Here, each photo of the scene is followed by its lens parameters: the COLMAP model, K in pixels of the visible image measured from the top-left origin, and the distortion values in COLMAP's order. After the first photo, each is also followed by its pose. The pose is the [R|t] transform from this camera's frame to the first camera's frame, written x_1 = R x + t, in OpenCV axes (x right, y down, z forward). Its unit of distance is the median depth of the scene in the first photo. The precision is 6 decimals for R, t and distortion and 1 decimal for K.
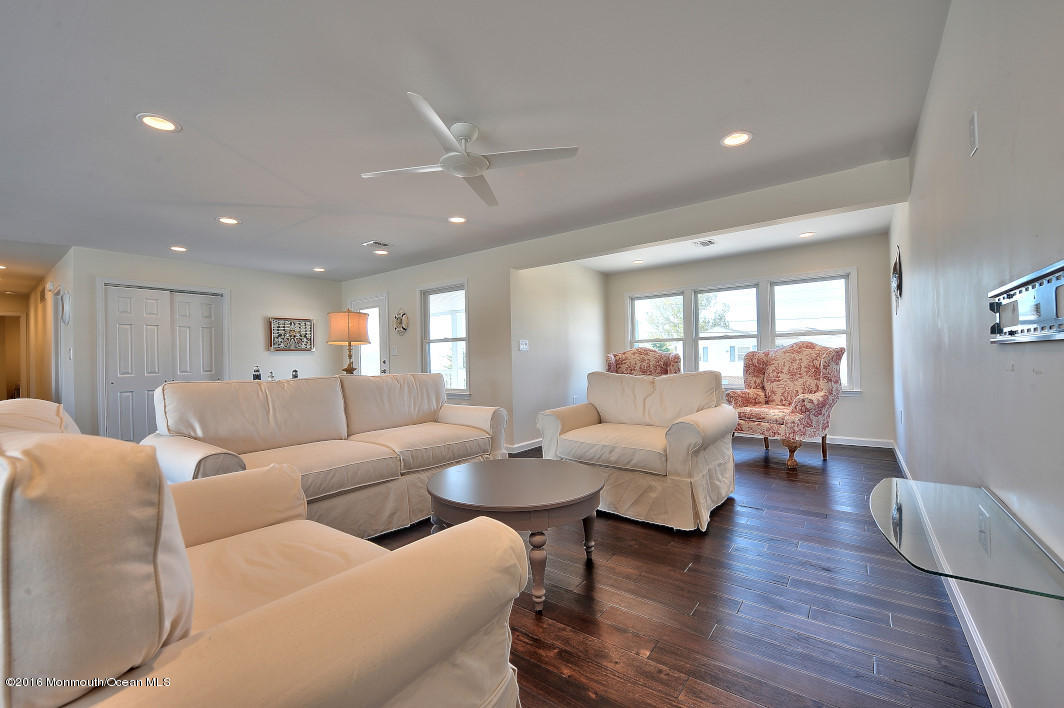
lens RADIAL K [[434.9, 0, 532.0], [0, 434.9, 354.0], [0, 0, 1]] dist [0.000506, -0.000014]
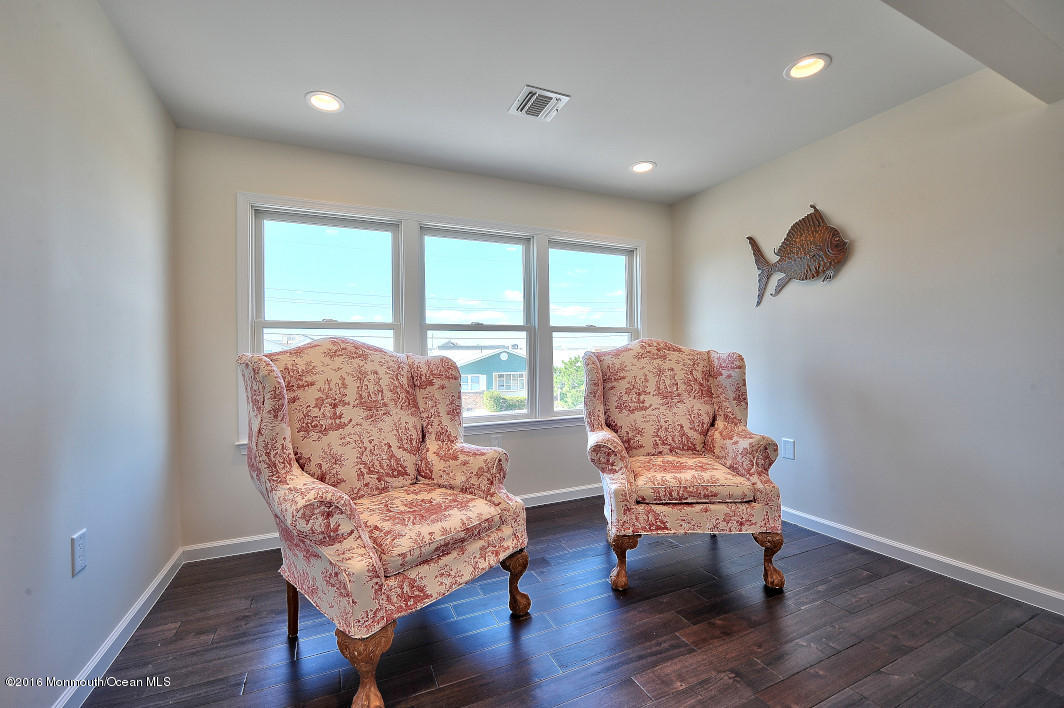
lens RADIAL K [[434.9, 0, 532.0], [0, 434.9, 354.0], [0, 0, 1]] dist [0.000506, -0.000014]
pose [[0.482583, 0.021402, 0.875589, 0.017029], [-0.006312, 0.999760, -0.020958, 0.004686], [-0.875828, 0.004588, 0.482602, 0.751056]]
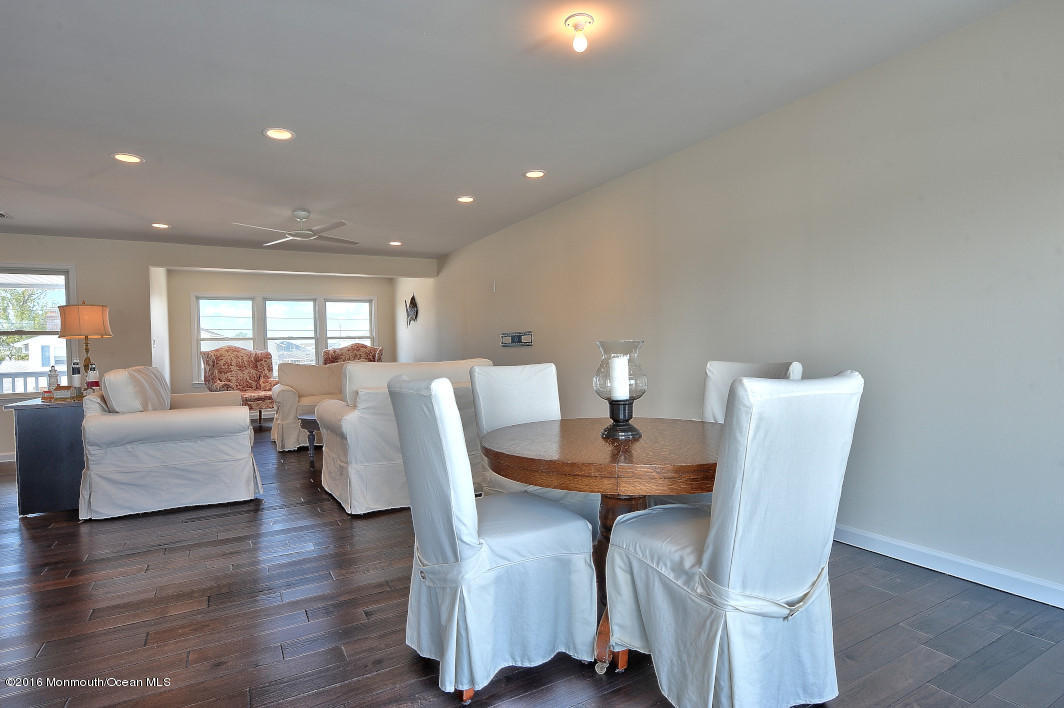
lens RADIAL K [[543.8, 0, 532.0], [0, 543.8, 354.0], [0, 0, 1]] dist [-0.004685, 0.000204]
pose [[0.407570, -0.000378, 0.913174, -0.764726], [0.006451, 0.999976, -0.002466, 0.016116], [-0.913151, 0.006895, 0.407562, -0.295804]]
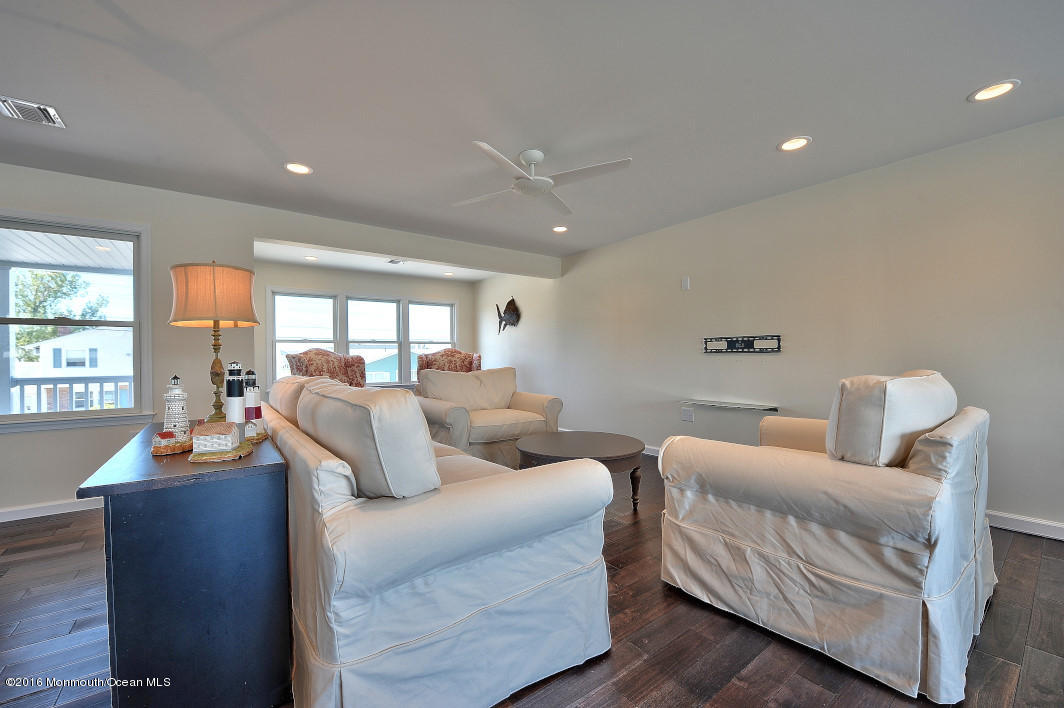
lens RADIAL K [[418.8, 0, 532.0], [0, 418.8, 354.0], [0, 0, 1]] dist [-0.019430, -0.000283]
pose [[0.278112, 0.021811, 0.960301, -0.543628], [-0.005037, 0.999762, -0.021248, 0.015966], [-0.960535, 0.001072, 0.278156, 0.316829]]
